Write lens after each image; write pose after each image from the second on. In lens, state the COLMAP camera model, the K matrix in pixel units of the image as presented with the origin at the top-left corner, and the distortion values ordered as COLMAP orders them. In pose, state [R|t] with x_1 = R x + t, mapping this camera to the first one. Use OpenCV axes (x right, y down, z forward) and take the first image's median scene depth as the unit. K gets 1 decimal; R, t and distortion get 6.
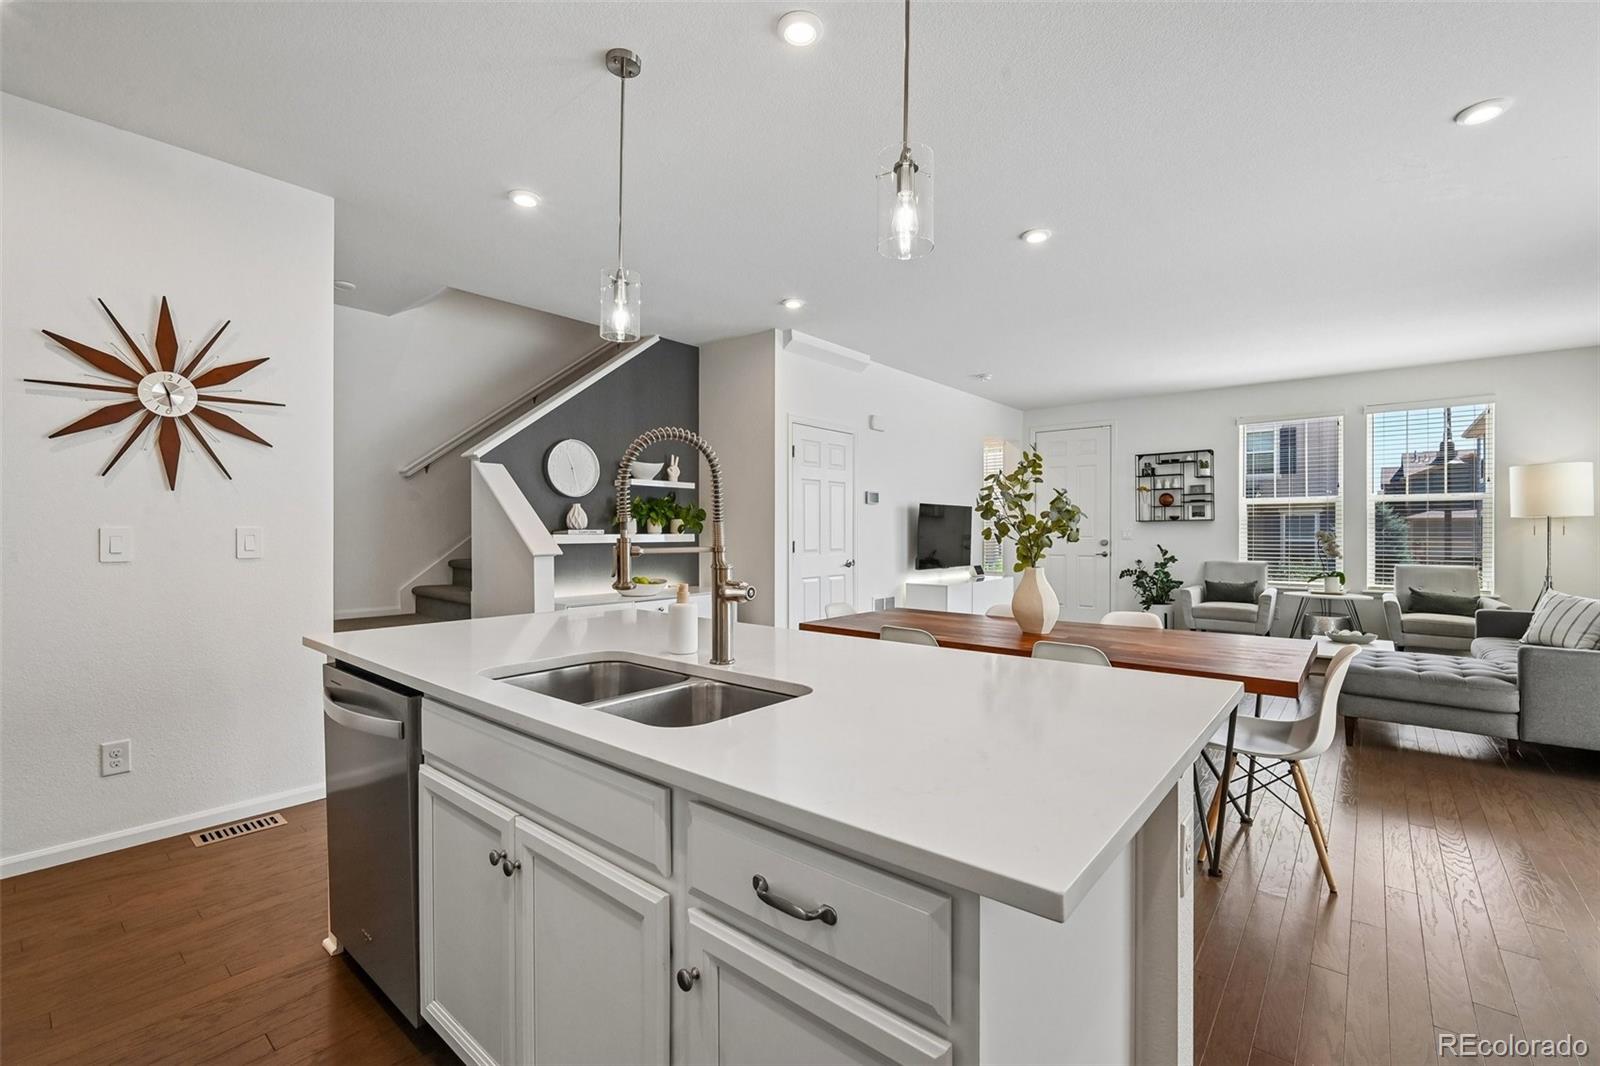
lens RADIAL K [[684.0, 0, 808.2], [0, 684.0, 531.7], [0, 0, 1]] dist [0.000556, 0.000210]
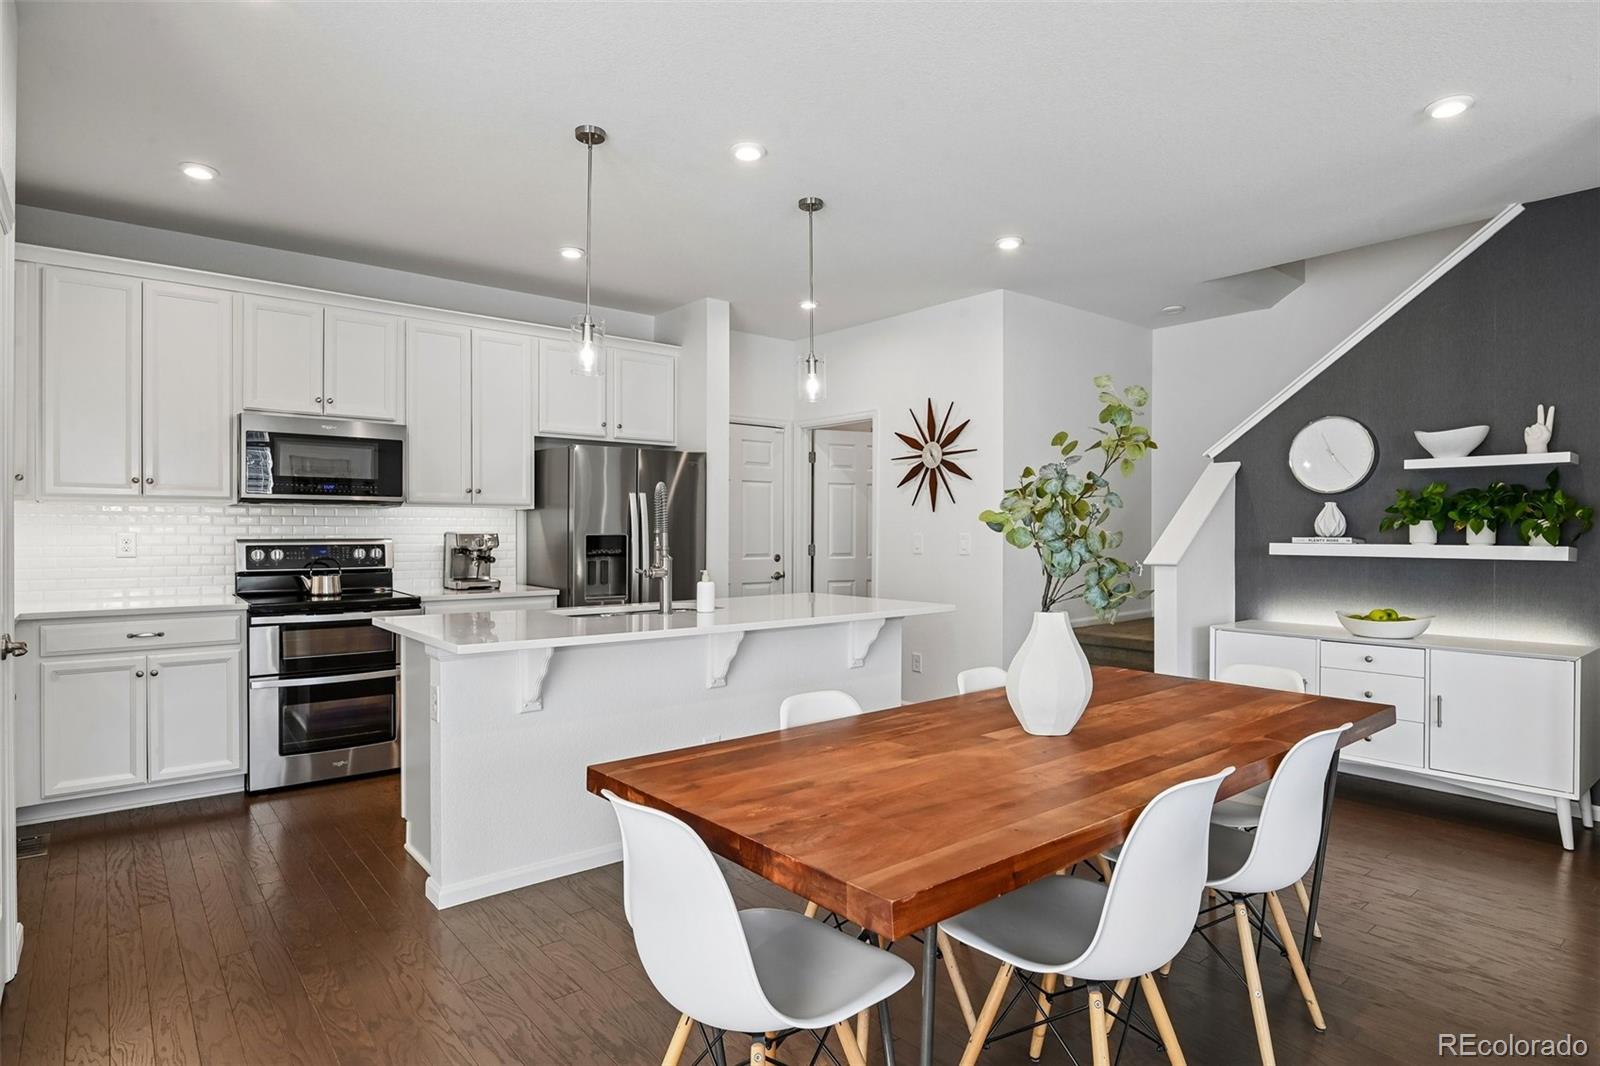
lens RADIAL K [[863.0, 0, 800.0], [0, 863.0, 533.0], [0, 0, 1]] dist [-0.008593, -0.001177]
pose [[-0.195296, 0.001702, -0.980743, 0.759593], [-0.006413, 0.999975, 0.003013, -0.007282], [0.980723, 0.006878, -0.195280, 0.680179]]
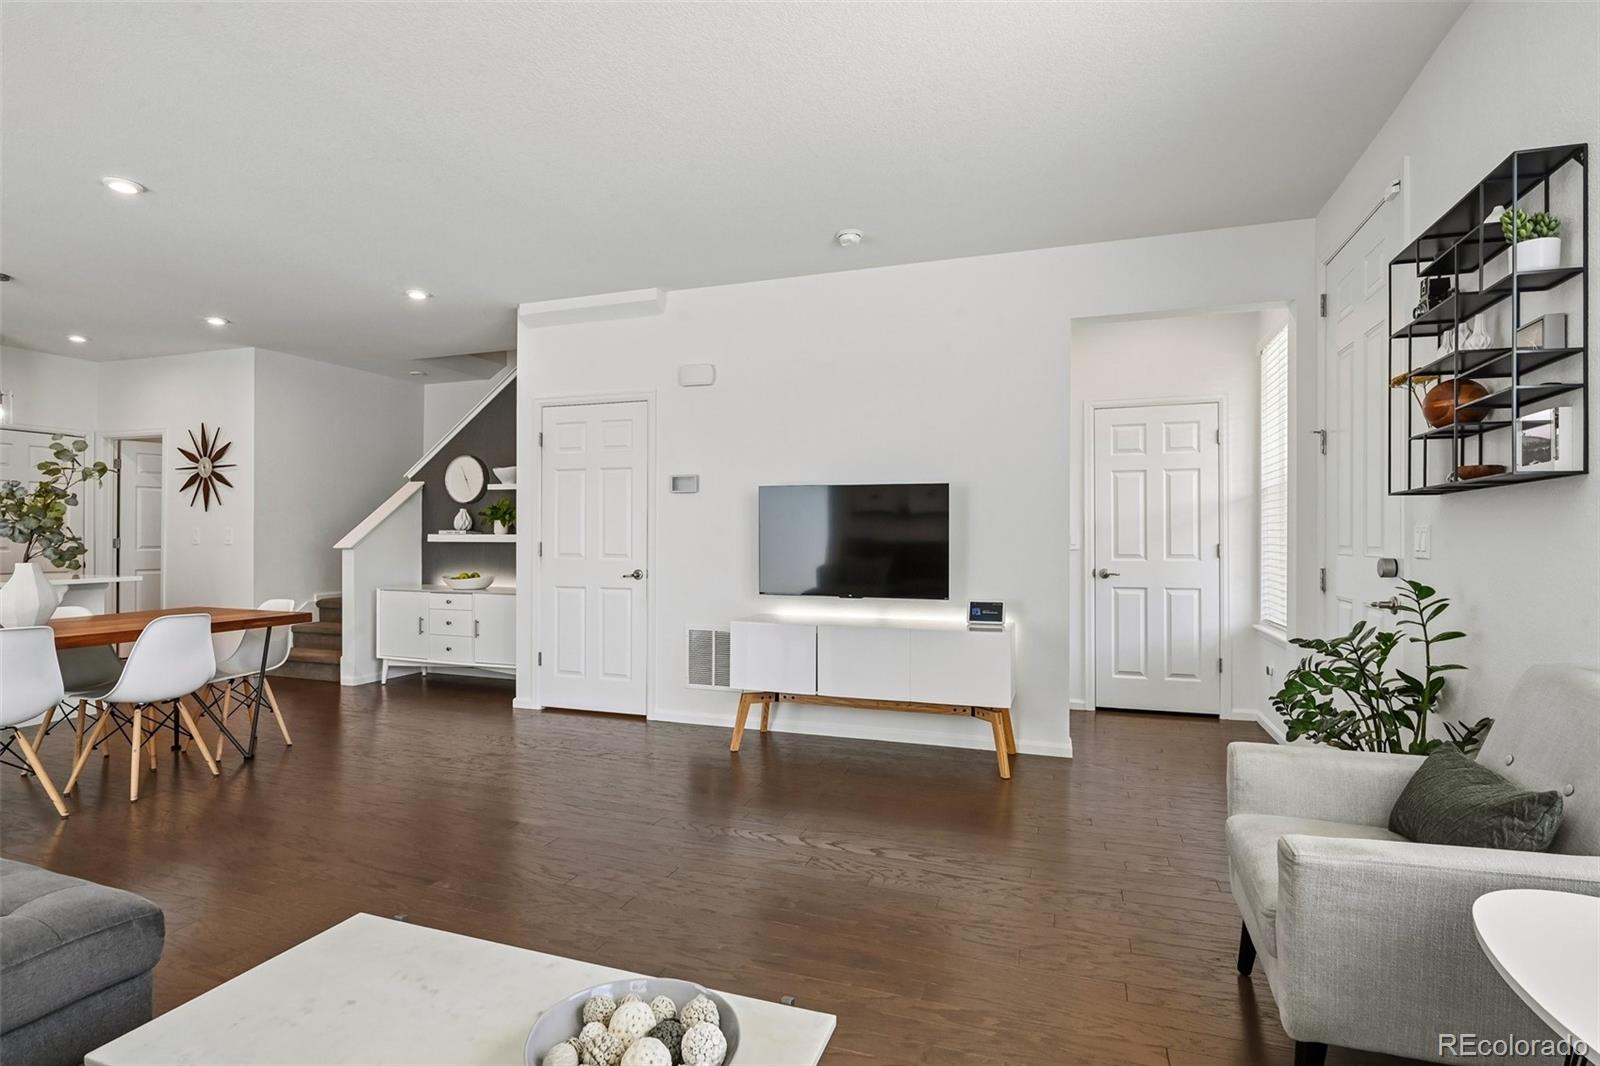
lens RADIAL K [[790.4, 0, 807.1], [0, 790.4, 535.8], [0, 0, 1]] dist [-0.000227, -0.000371]
pose [[0.339583, -0.002186, -0.940573, 1.285471], [-0.006594, 0.999967, -0.004705, 0.009796], [0.940553, 0.007799, 0.339558, 1.206723]]
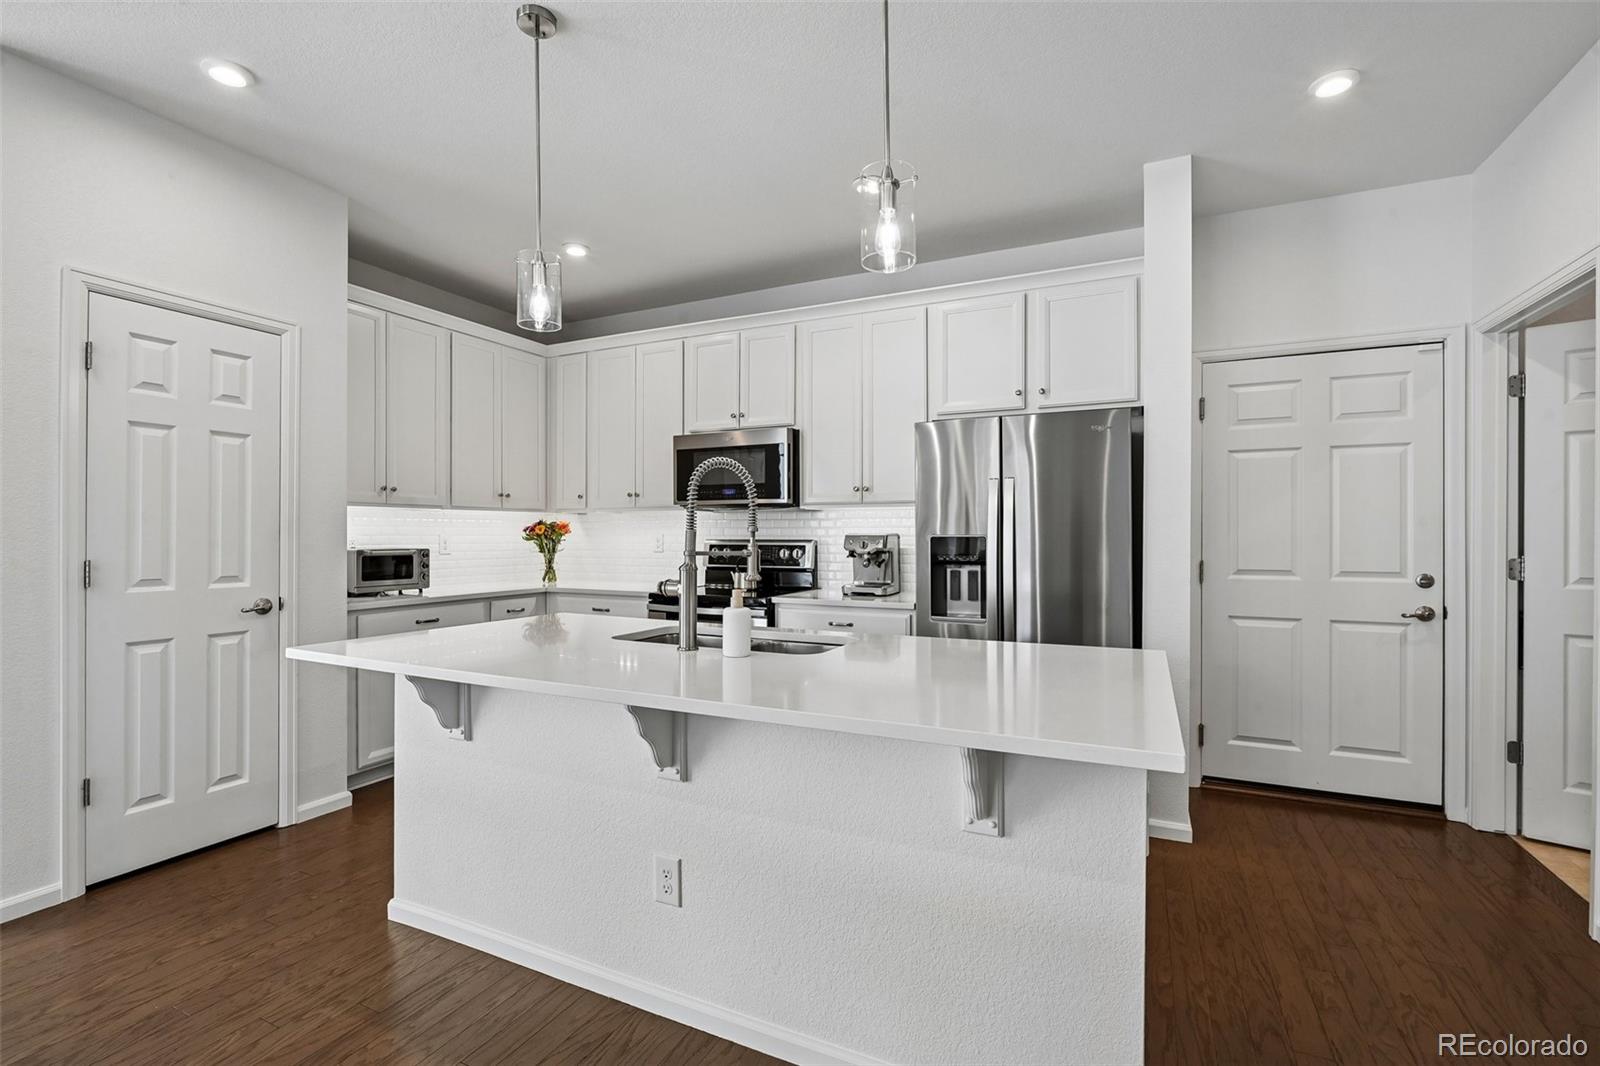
lens RADIAL K [[711.8, 0, 801.7], [0, 711.8, 533.4], [0, 0, 1]] dist [-0.005017, -0.000395]
pose [[-0.970193, -0.003619, -0.242308, -0.003679], [-0.004050, 0.999991, 0.001282, -0.002900], [0.242302, 0.002226, -0.970198, 0.867063]]
